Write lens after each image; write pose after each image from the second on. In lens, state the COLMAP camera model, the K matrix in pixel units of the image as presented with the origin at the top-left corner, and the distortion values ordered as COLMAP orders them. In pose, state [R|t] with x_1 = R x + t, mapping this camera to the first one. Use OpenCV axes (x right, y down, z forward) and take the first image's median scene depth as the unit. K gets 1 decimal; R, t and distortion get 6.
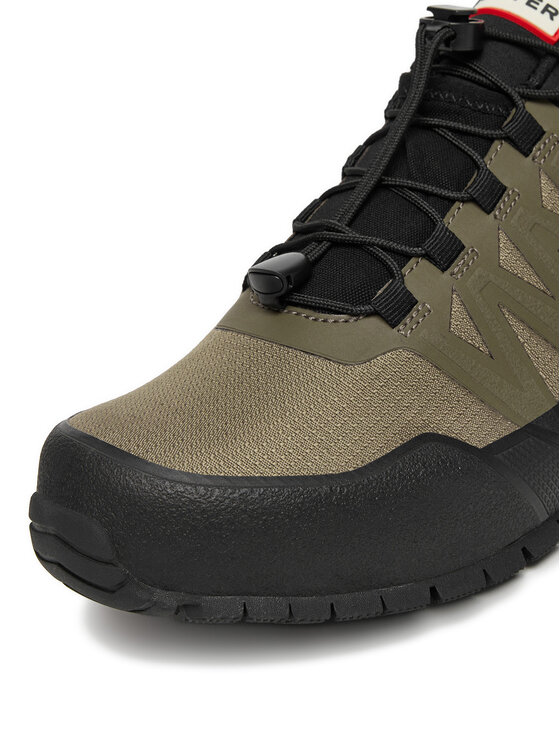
lens RADIAL K [[1277.5, 0, 279.5], [0, 1277.5, 372.8], [0, 0, 1]] dist [-0.034185, 0.000000]
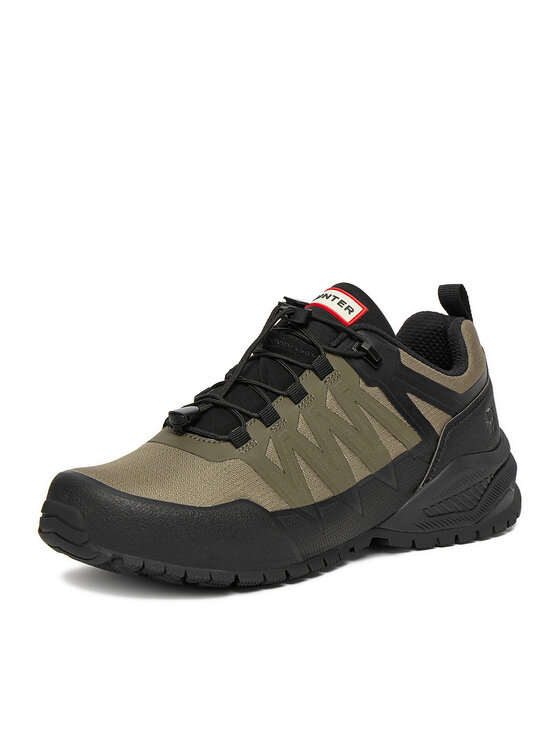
lens RADIAL K [[2198.6, 0, 280.0], [0, 2198.6, 373.0], [0, 0, 1]] dist [0.016817, 0.000000]
pose [[0.987238, 0.156117, 0.031434, 0.028083], [-0.145252, 0.963665, -0.224168, 0.594691], [-0.065288, 0.216742, 0.974043, -2.314060]]
